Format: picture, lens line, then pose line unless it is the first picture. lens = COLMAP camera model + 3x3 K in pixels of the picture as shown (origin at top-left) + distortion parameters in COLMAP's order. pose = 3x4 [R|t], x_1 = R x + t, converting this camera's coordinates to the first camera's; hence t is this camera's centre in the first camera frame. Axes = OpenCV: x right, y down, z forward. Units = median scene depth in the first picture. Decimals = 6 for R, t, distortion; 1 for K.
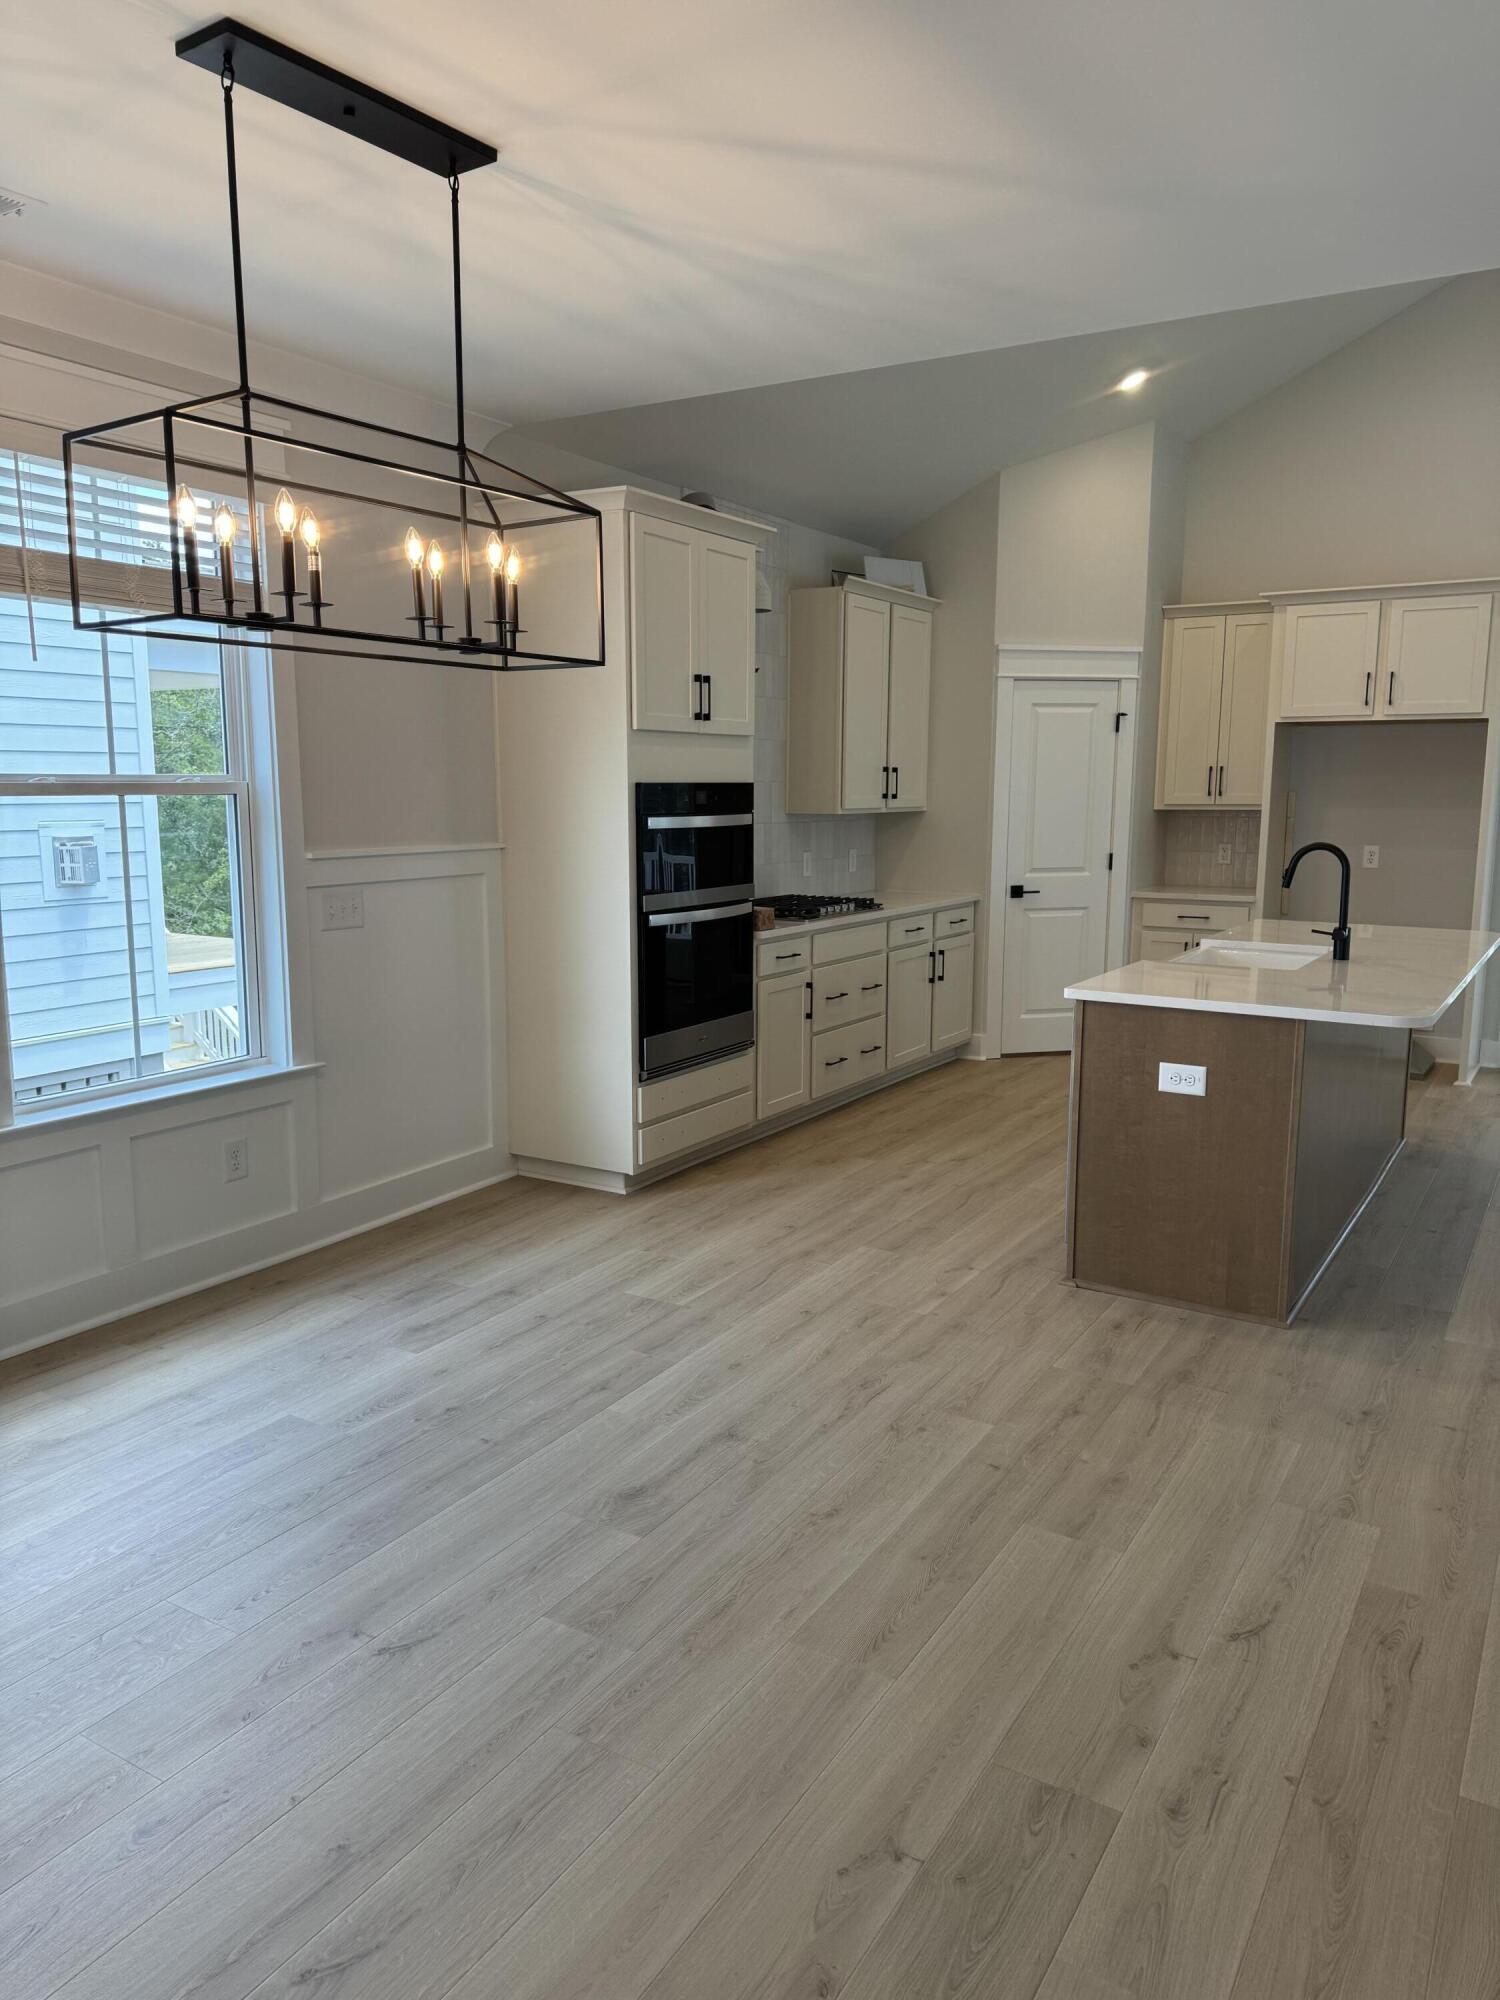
lens RADIAL K [[1408.9, 0, 768.4], [0, 1408.9, 1012.8], [0, 0, 1]] dist [0.084462, -0.019554]
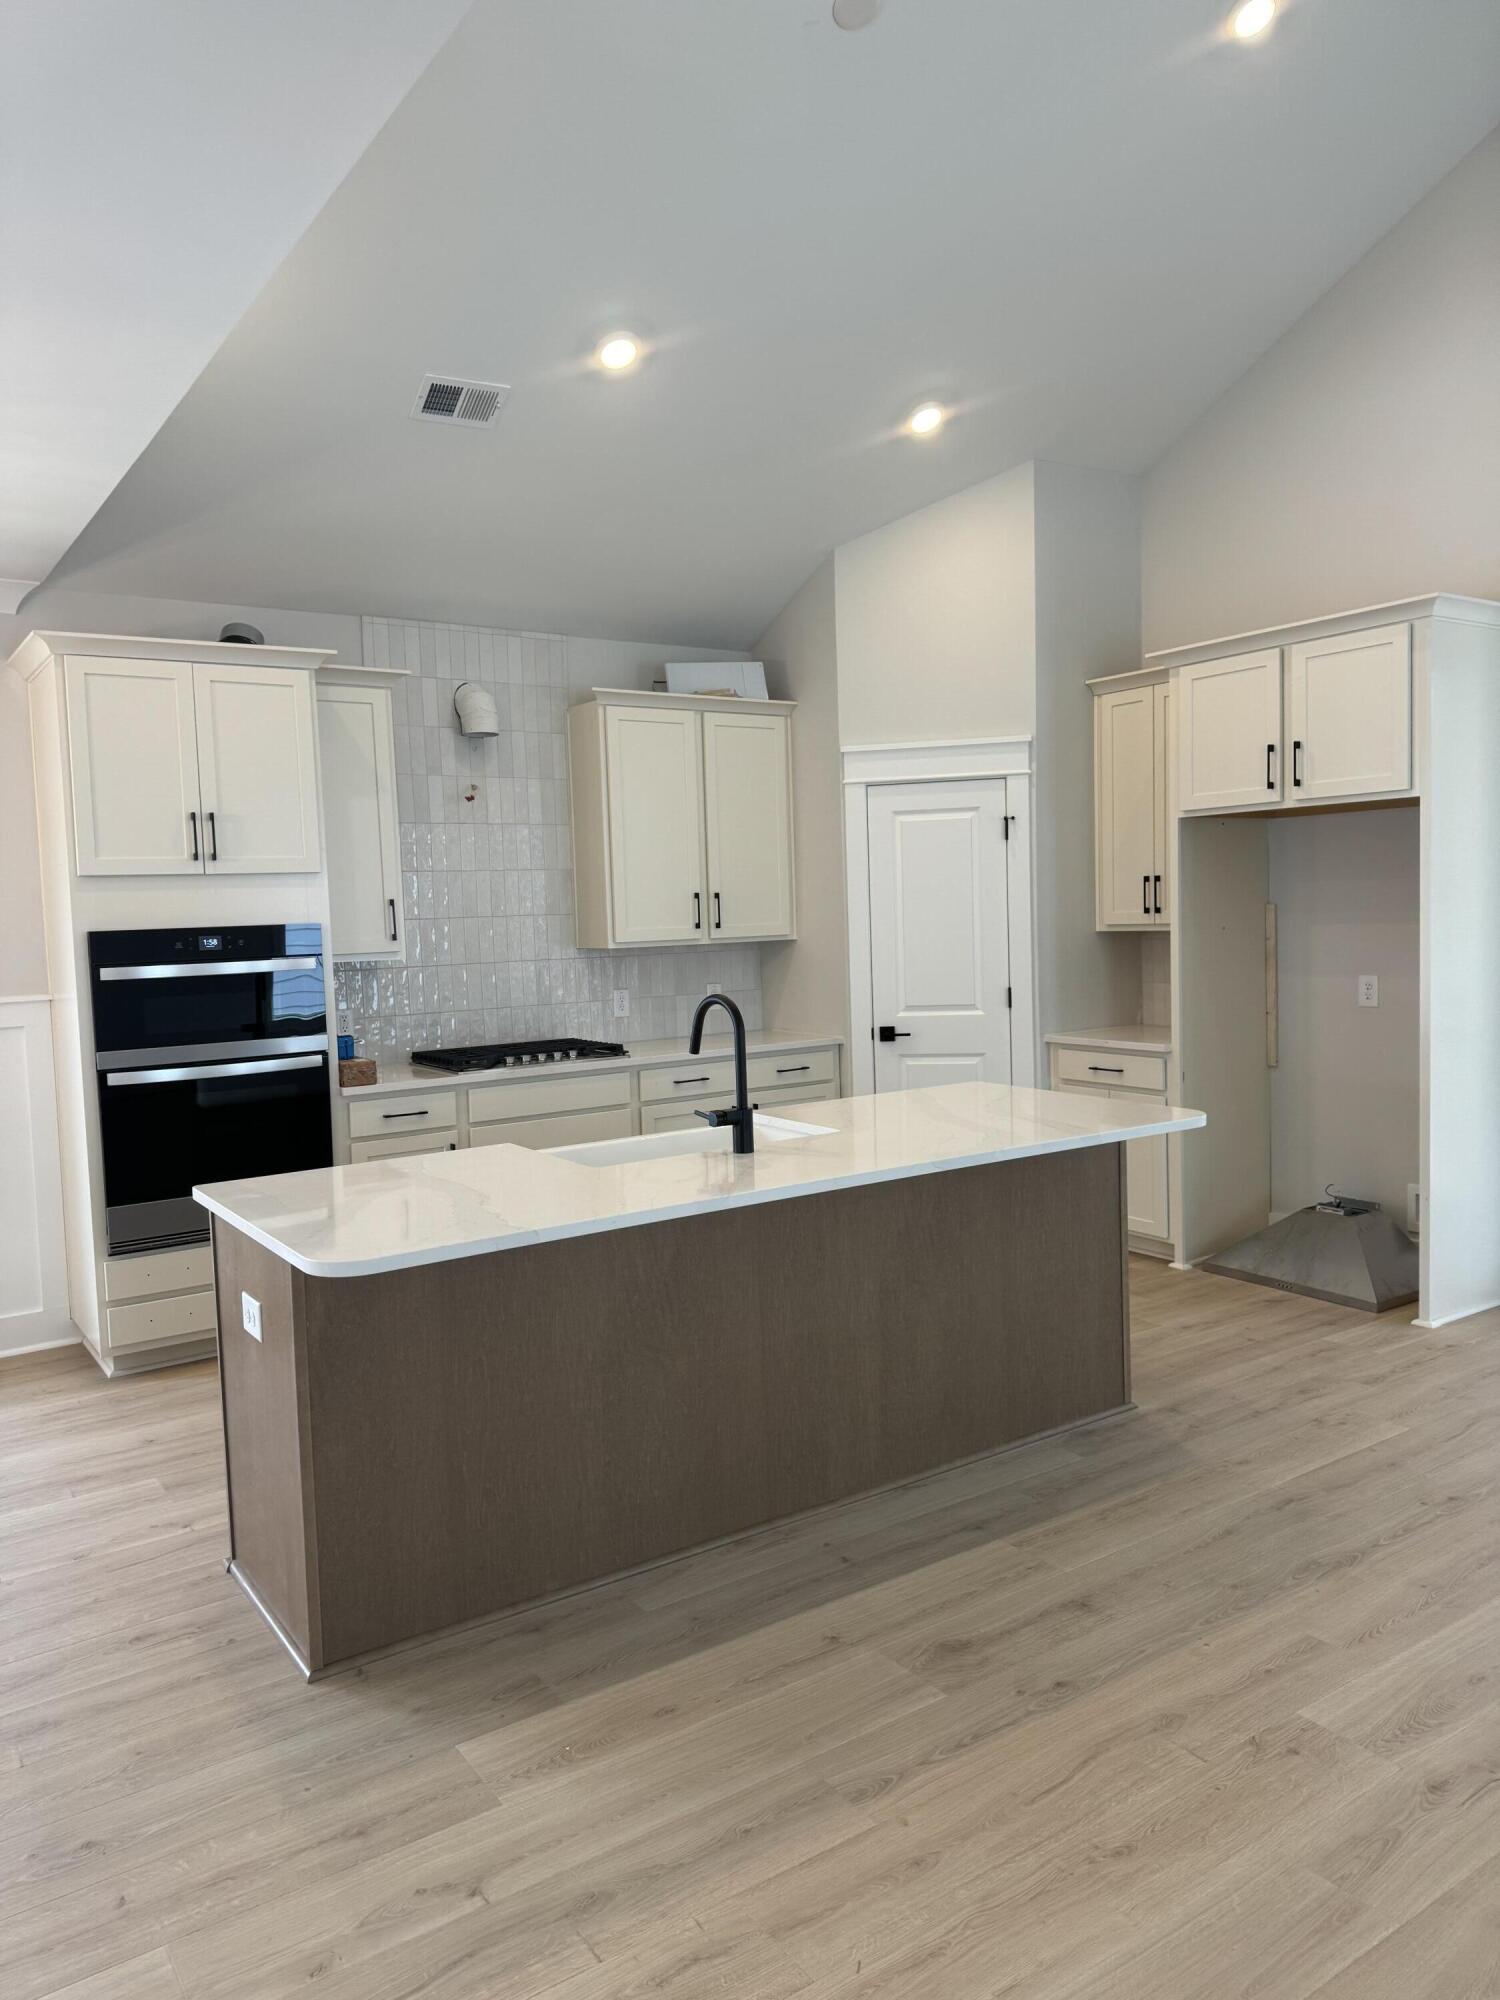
lens RADIAL K [[1408.9, 0, 738.4], [0, 1408.9, 1008.3], [0, 0, 1]] dist [0.084462, -0.019554]
pose [[0.905556, -0.003821, -0.424210, 0.475137], [-0.031841, 0.996527, -0.076945, -0.036356], [0.423031, 0.083186, 0.902289, 0.226291]]
